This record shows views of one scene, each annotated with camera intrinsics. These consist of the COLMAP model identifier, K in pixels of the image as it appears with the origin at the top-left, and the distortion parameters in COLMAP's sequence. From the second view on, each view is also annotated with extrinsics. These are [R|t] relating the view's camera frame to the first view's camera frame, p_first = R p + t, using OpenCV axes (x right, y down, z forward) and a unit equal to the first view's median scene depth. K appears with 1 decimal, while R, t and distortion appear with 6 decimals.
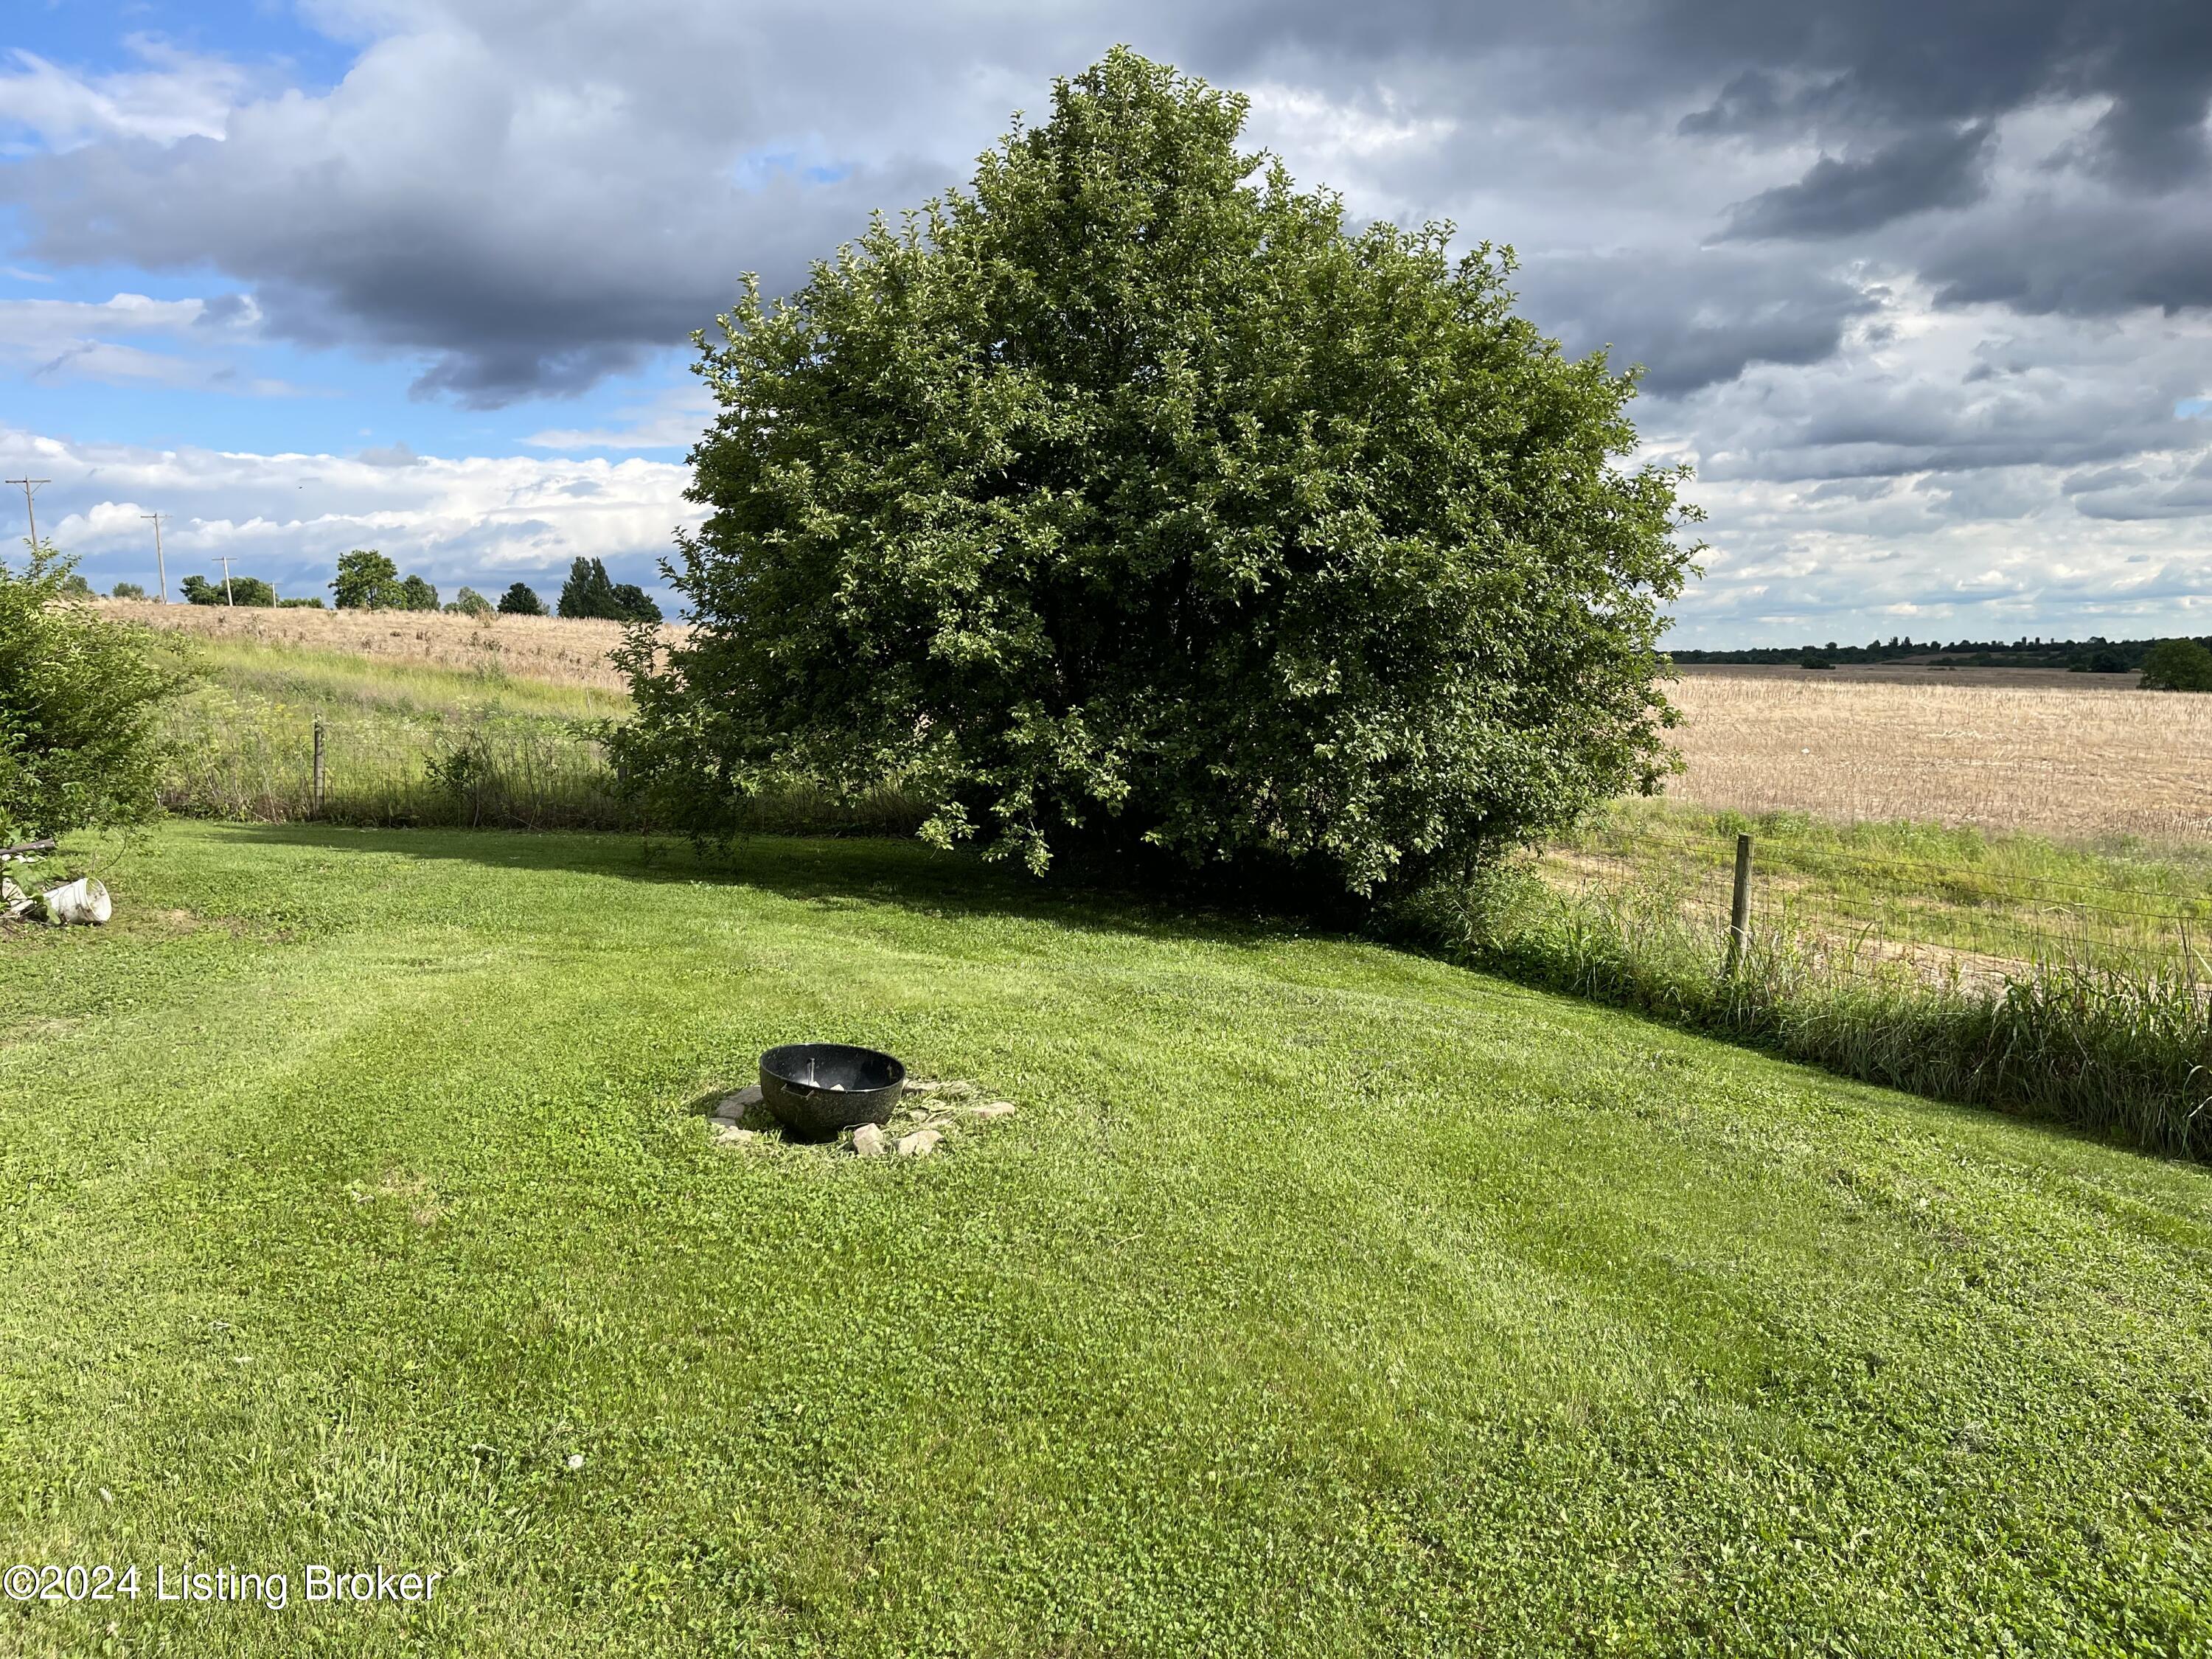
lens RADIAL K [[1666.5, 0, 1102.2], [0, 1666.5, 825.6], [0, 0, 1]] dist [0.064415, -0.069472]
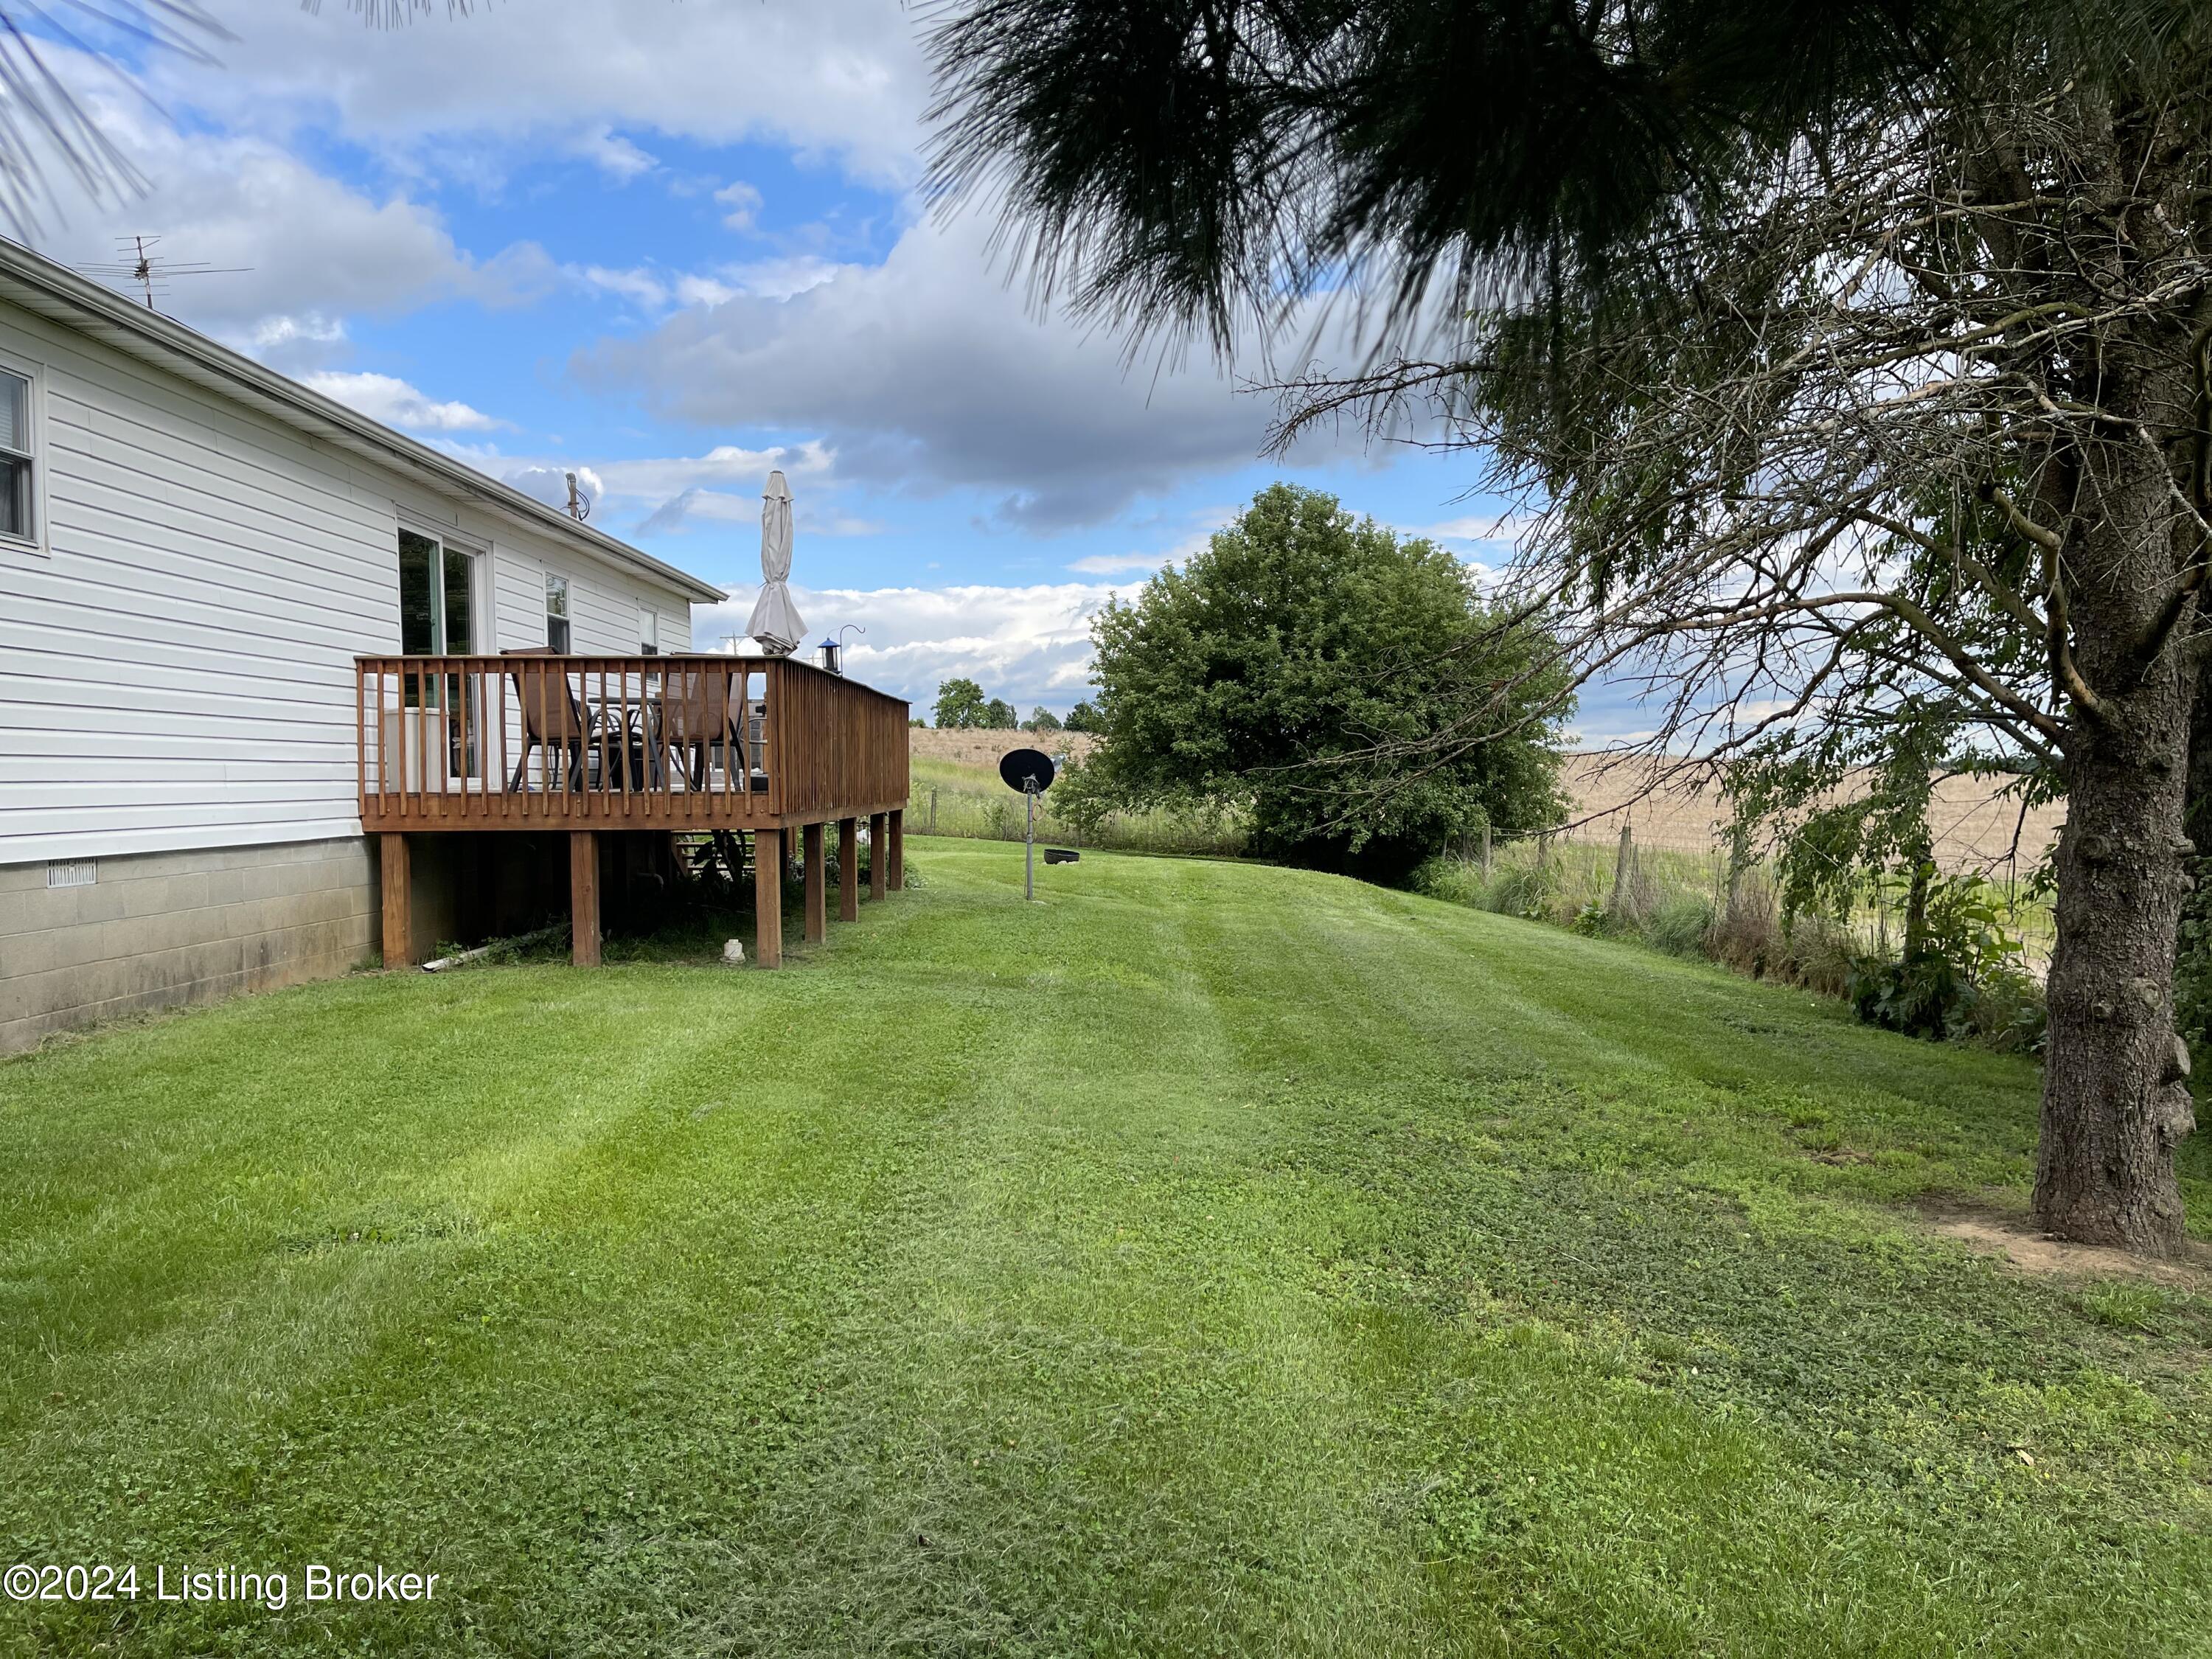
lens RADIAL K [[1666.5, 0, 1107.4], [0, 1666.5, 830.9], [0, 0, 1]] dist [0.064415, -0.069472]
pose [[0.948936, 0.006186, -0.315409, 0.548916], [-0.025550, 0.998030, -0.057296, 0.147043], [0.314434, 0.062429, 0.947224, -1.252651]]
